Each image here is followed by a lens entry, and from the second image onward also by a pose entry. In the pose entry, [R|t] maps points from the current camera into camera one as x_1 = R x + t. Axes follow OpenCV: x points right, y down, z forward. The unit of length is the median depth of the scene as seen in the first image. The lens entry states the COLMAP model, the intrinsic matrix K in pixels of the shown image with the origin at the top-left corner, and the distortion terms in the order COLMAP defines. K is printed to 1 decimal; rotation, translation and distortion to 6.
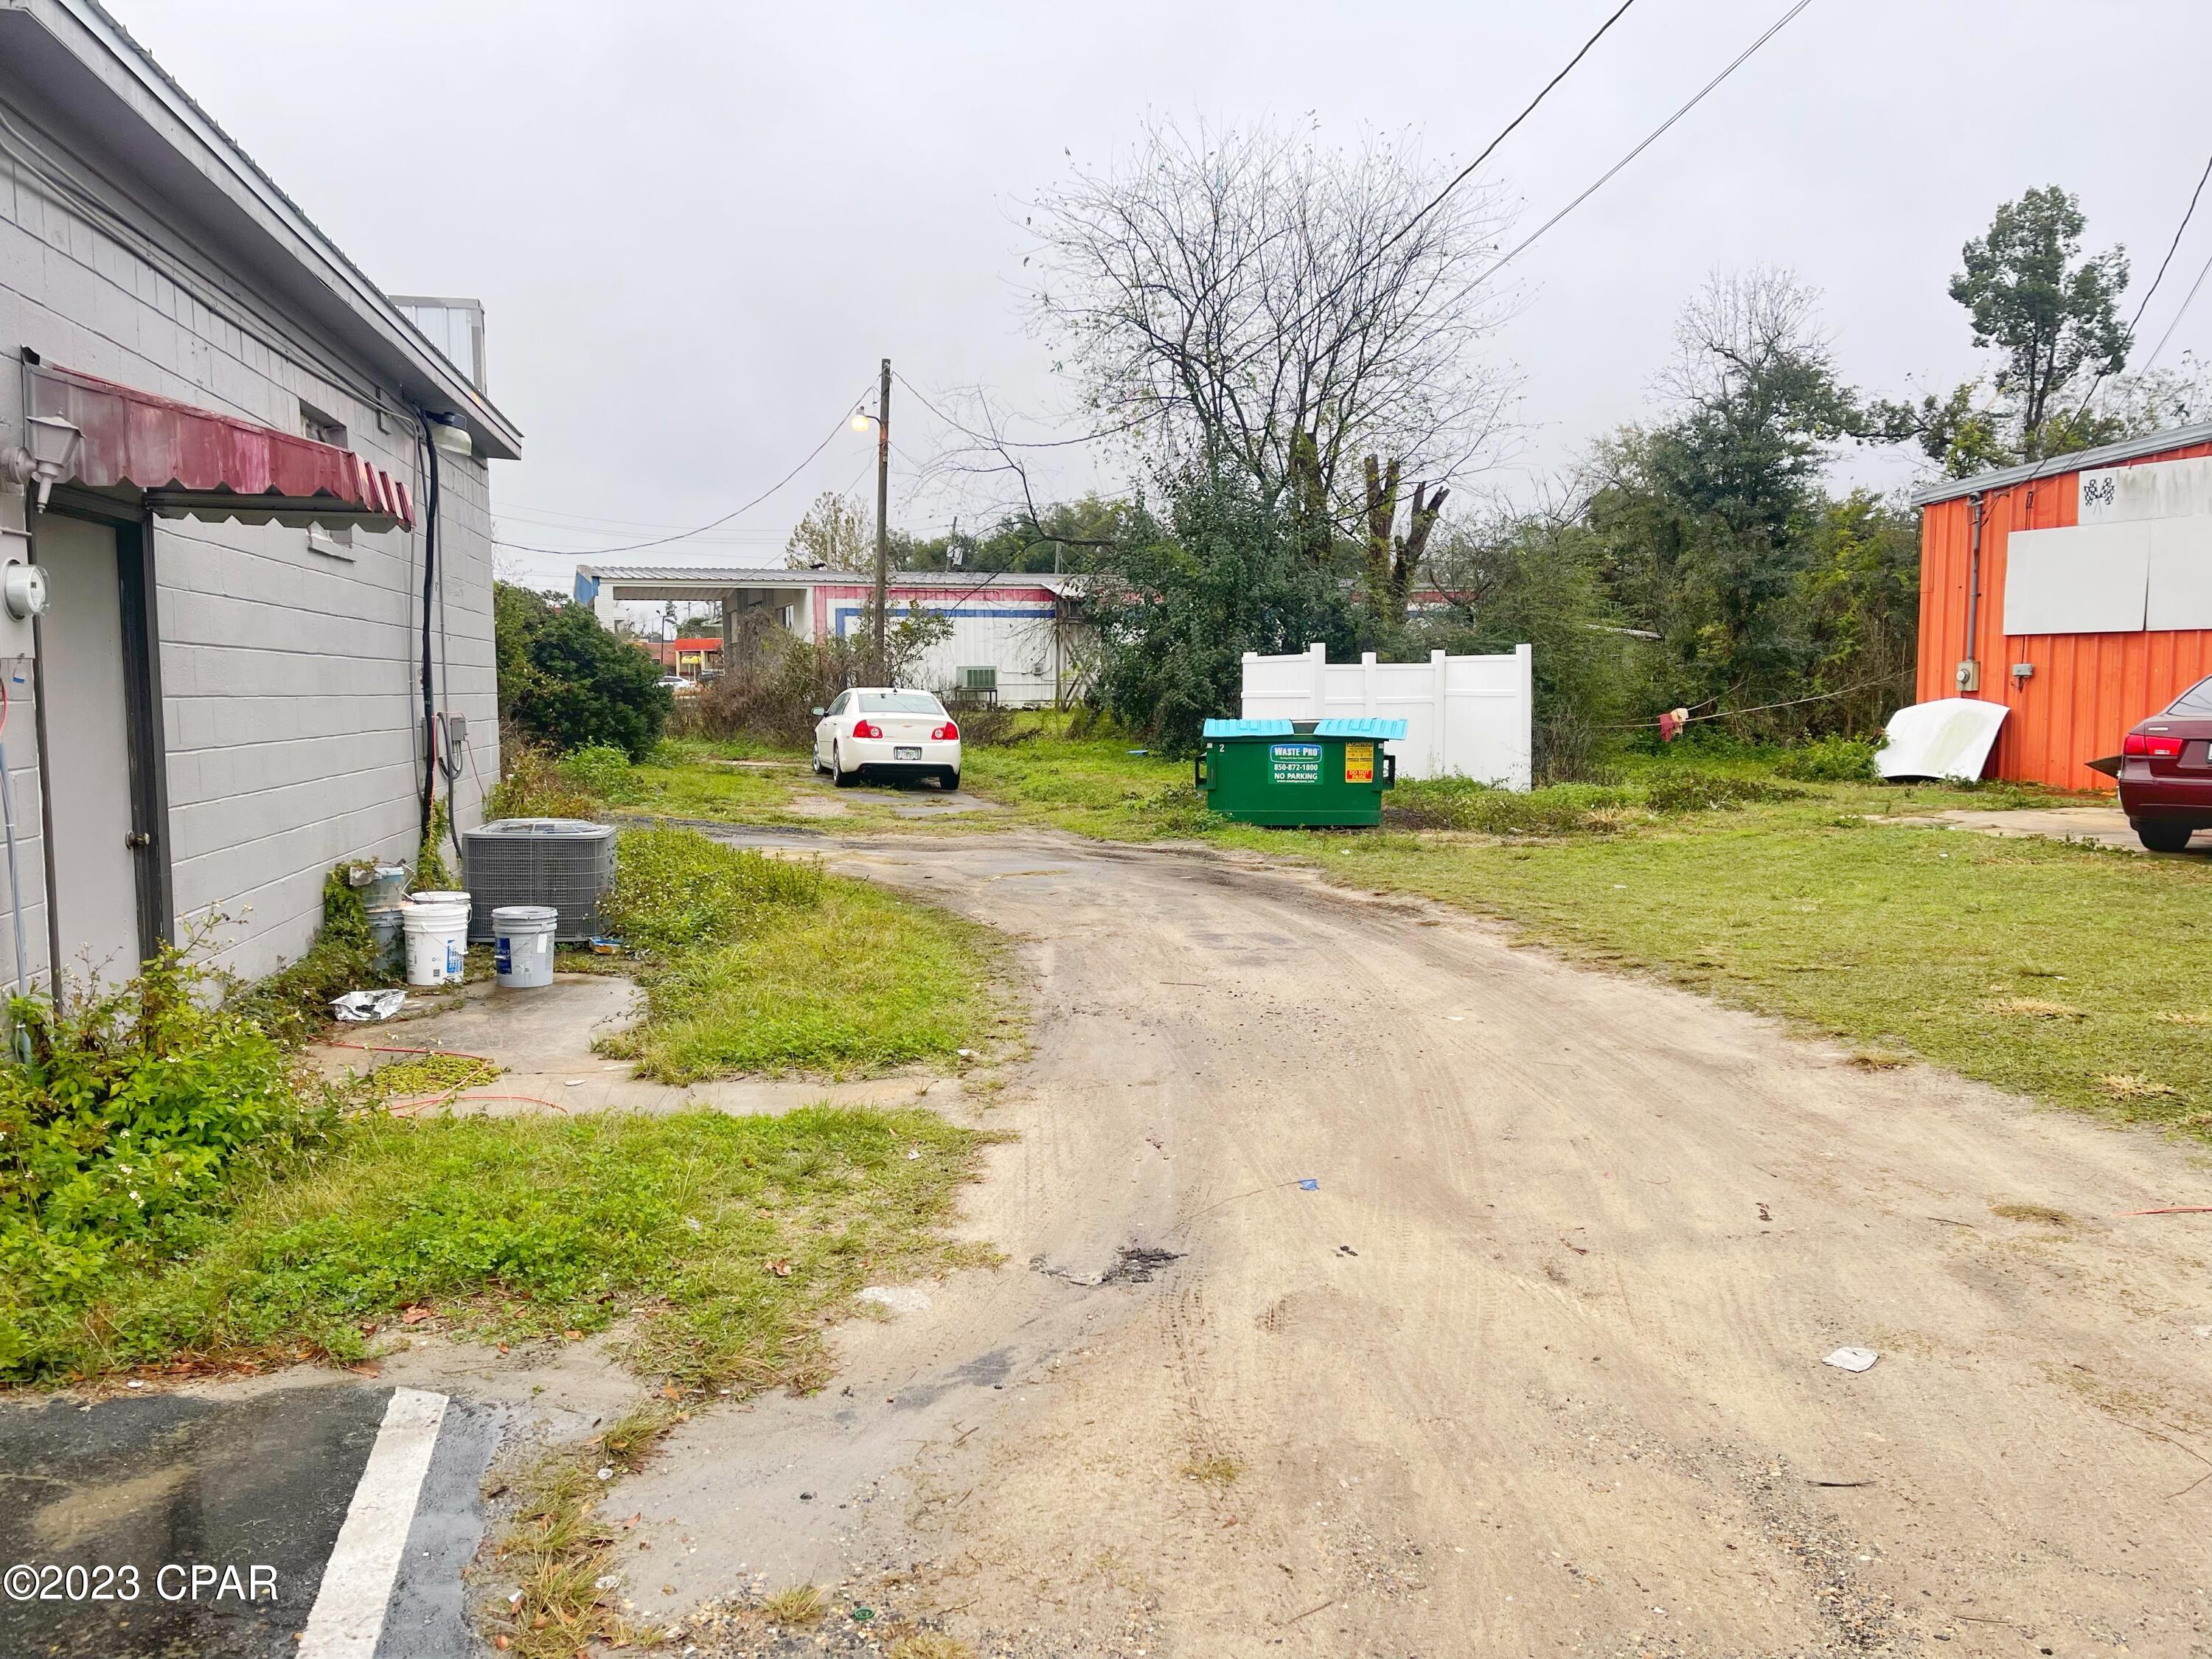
lens RADIAL K [[1675.0, 0, 1106.0], [0, 1675.0, 830.8], [0, 0, 1]] dist [-0.037984, -0.006952]
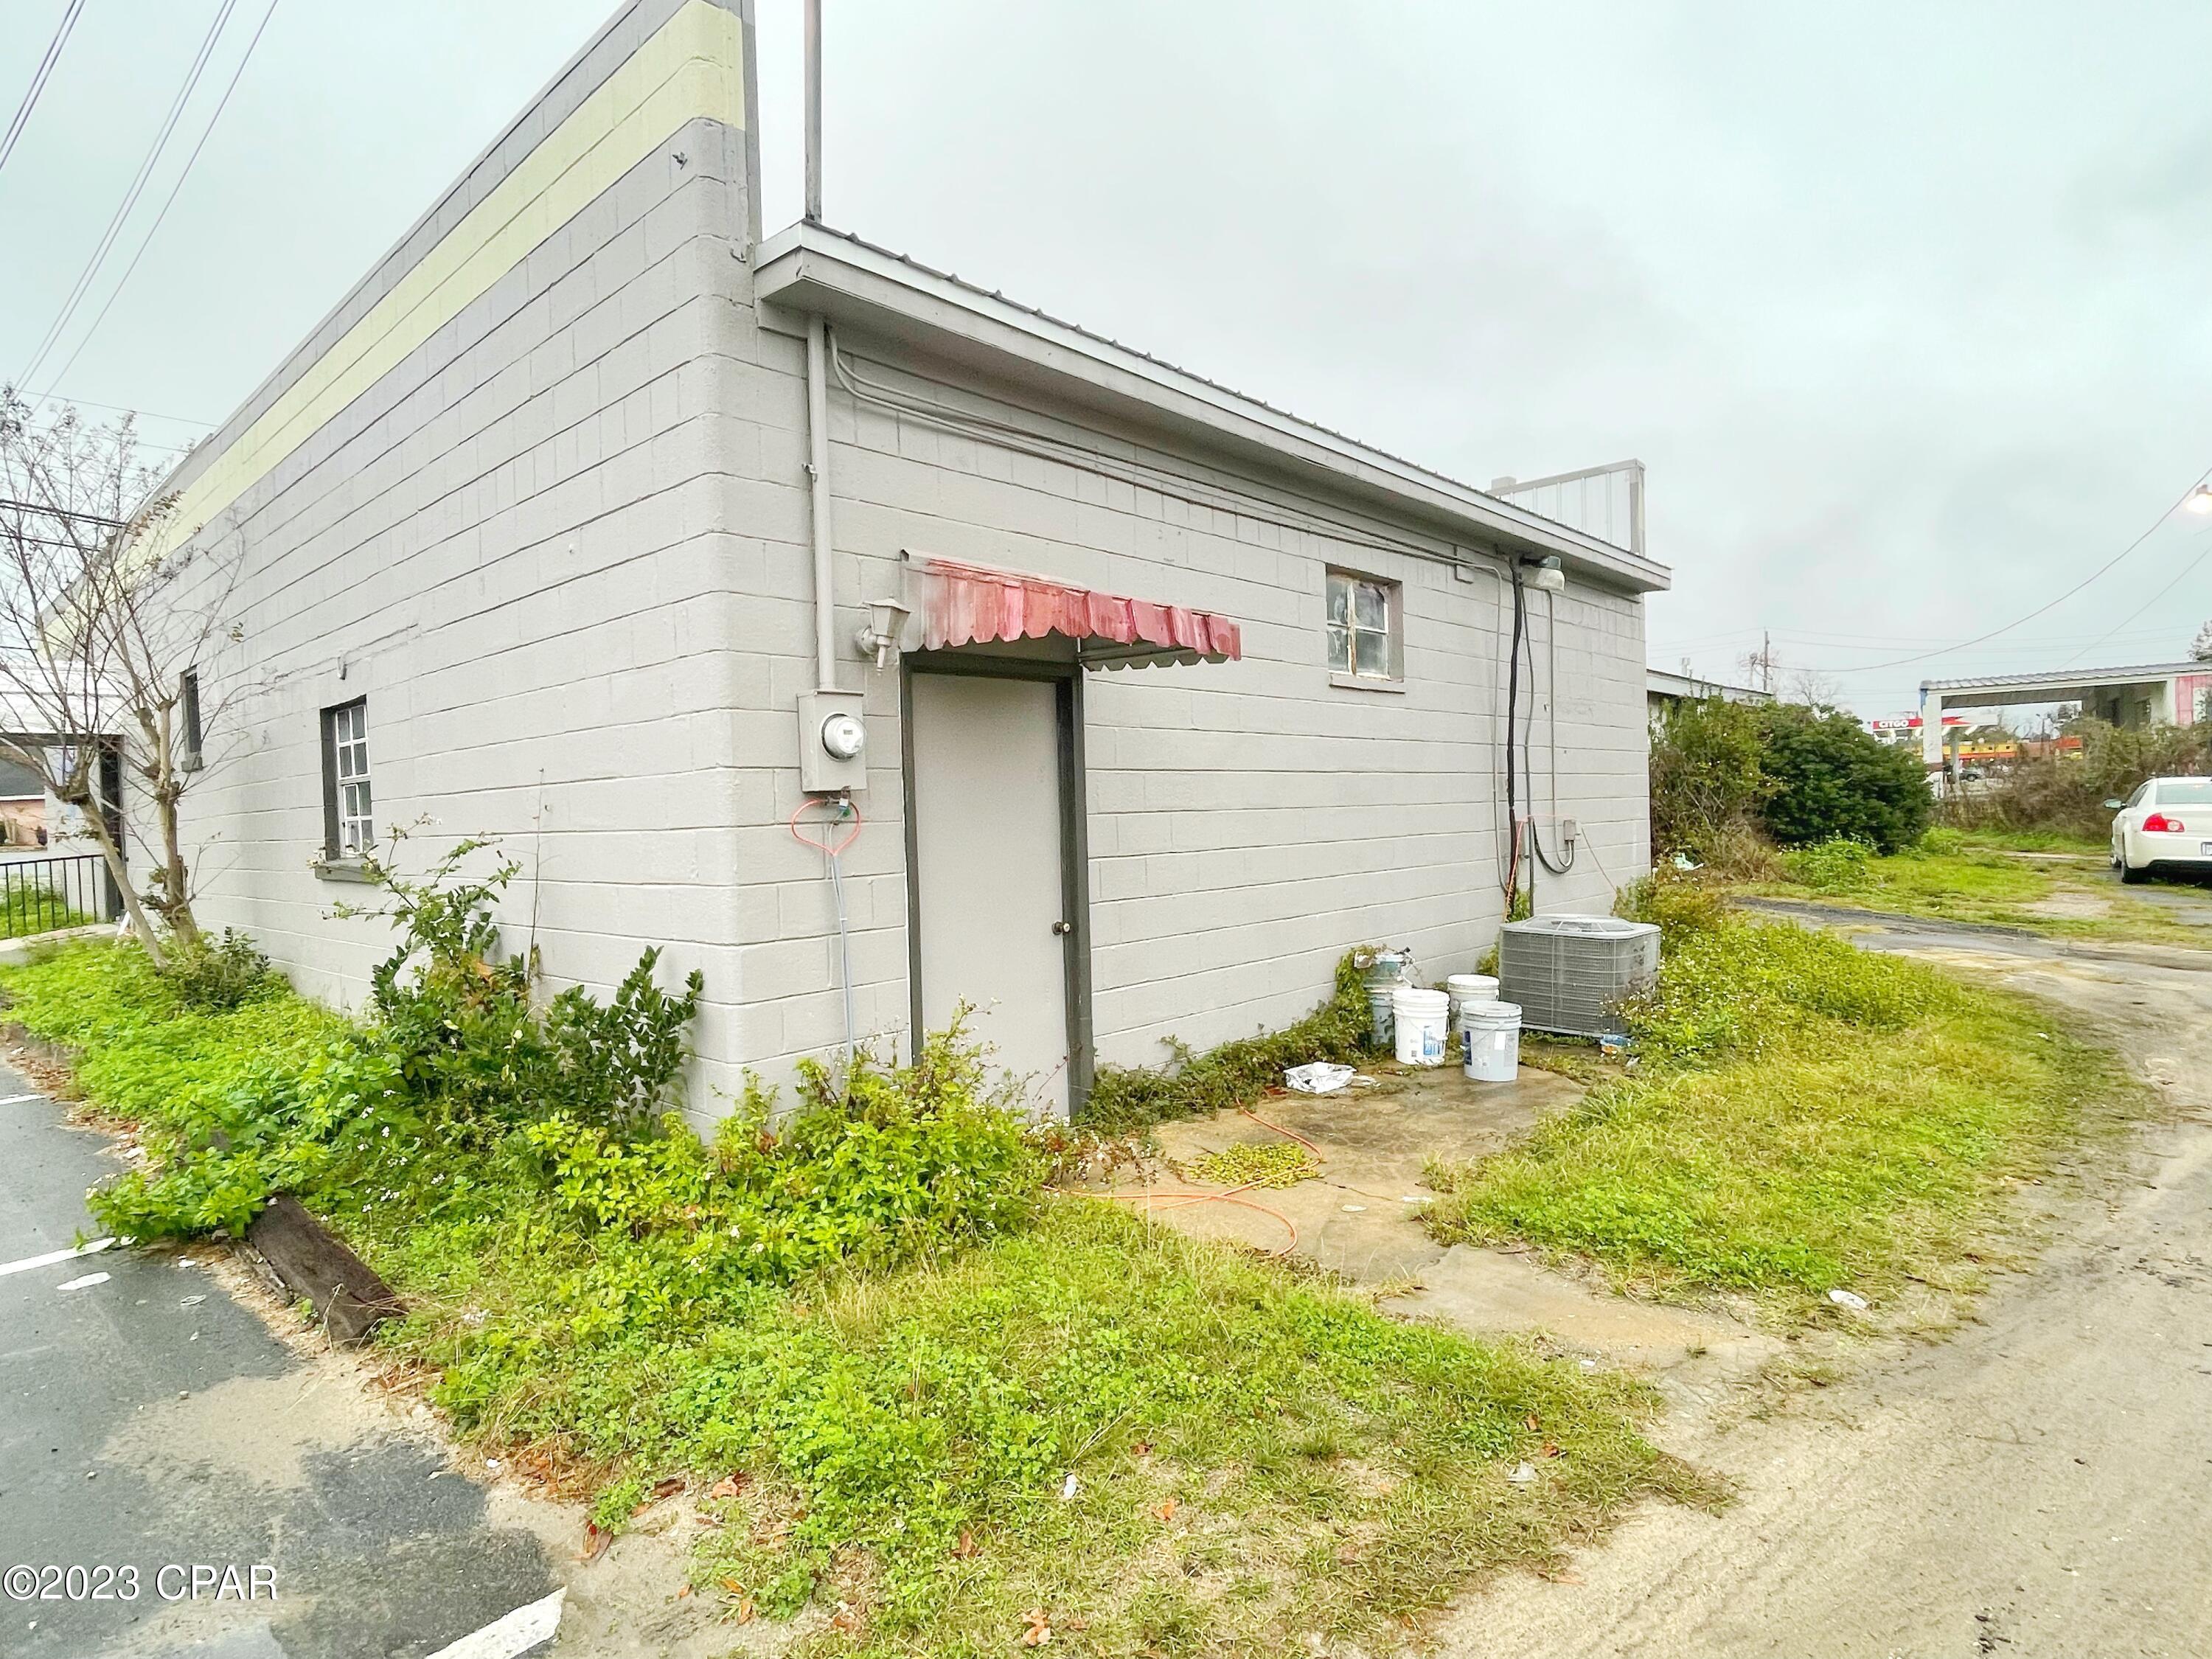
lens RADIAL K [[1169.9, 0, 1101.7], [0, 1169.9, 844.1], [0, 0, 1]] dist [-0.003729, -0.000960]
pose [[0.579794, 0.010774, -0.814692, 0.113204], [-0.042767, 0.998937, -0.017226, -0.032391], [0.813640, 0.044830, 0.579638, 0.367855]]
